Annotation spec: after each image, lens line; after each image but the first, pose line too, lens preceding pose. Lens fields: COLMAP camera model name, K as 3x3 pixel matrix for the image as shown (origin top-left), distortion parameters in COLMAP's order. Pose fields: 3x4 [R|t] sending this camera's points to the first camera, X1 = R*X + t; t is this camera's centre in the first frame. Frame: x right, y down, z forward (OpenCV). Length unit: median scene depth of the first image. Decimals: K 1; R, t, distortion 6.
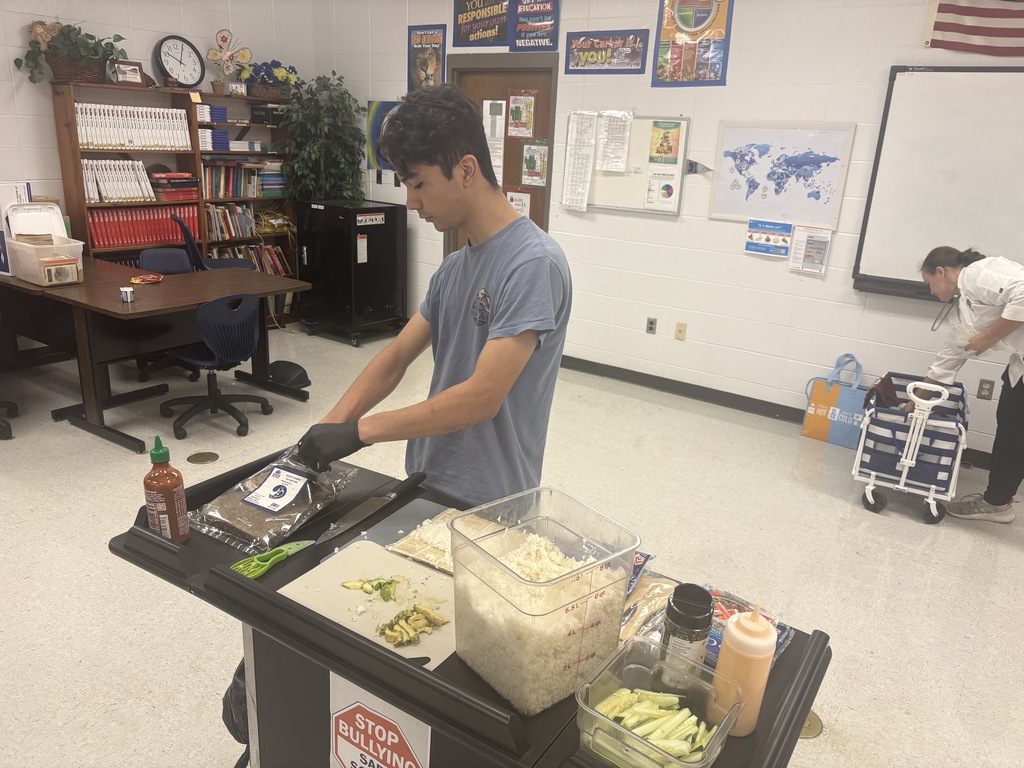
lens RADIAL K [[776.5, 0, 505.3], [0, 776.5, 382.7], [0, 0, 1]] dist [0.035135, -0.031643]
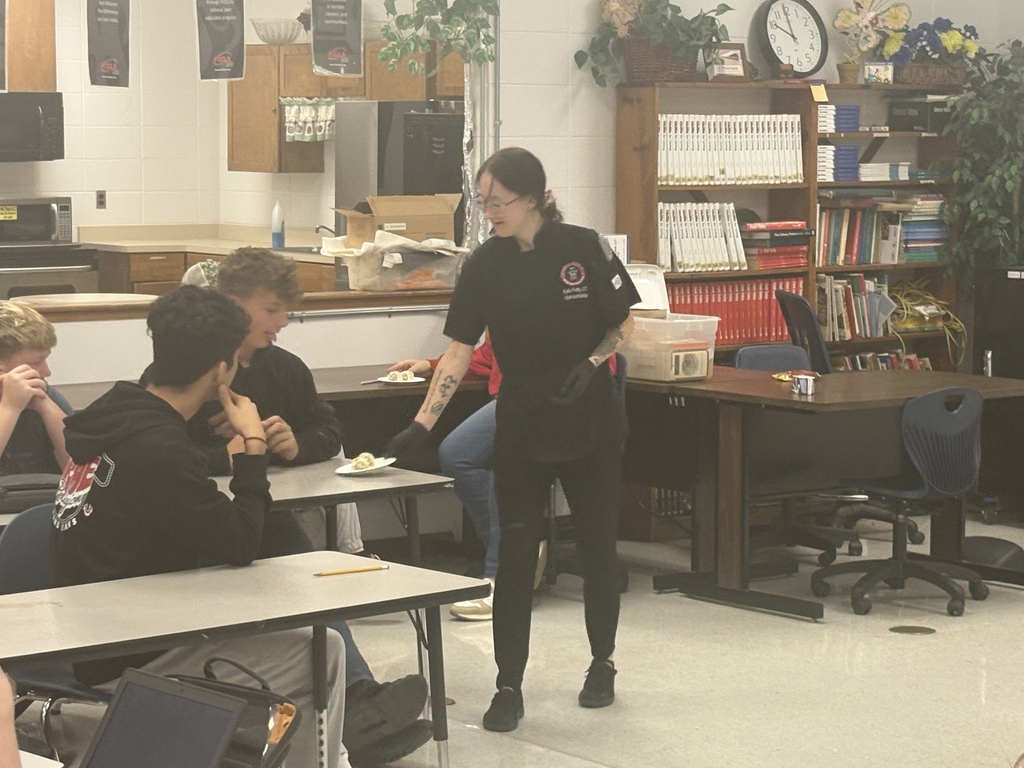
lens RADIAL K [[2885.2, 0, 513.9], [0, 2885.2, 386.1], [0, 0, 1]] dist [0.210880, 0.000000]
pose [[0.958640, -0.016716, -0.284129, -0.010905], [-0.046551, 0.975623, -0.214460, 0.300831], [0.280788, 0.218816, 0.934493, -0.969353]]
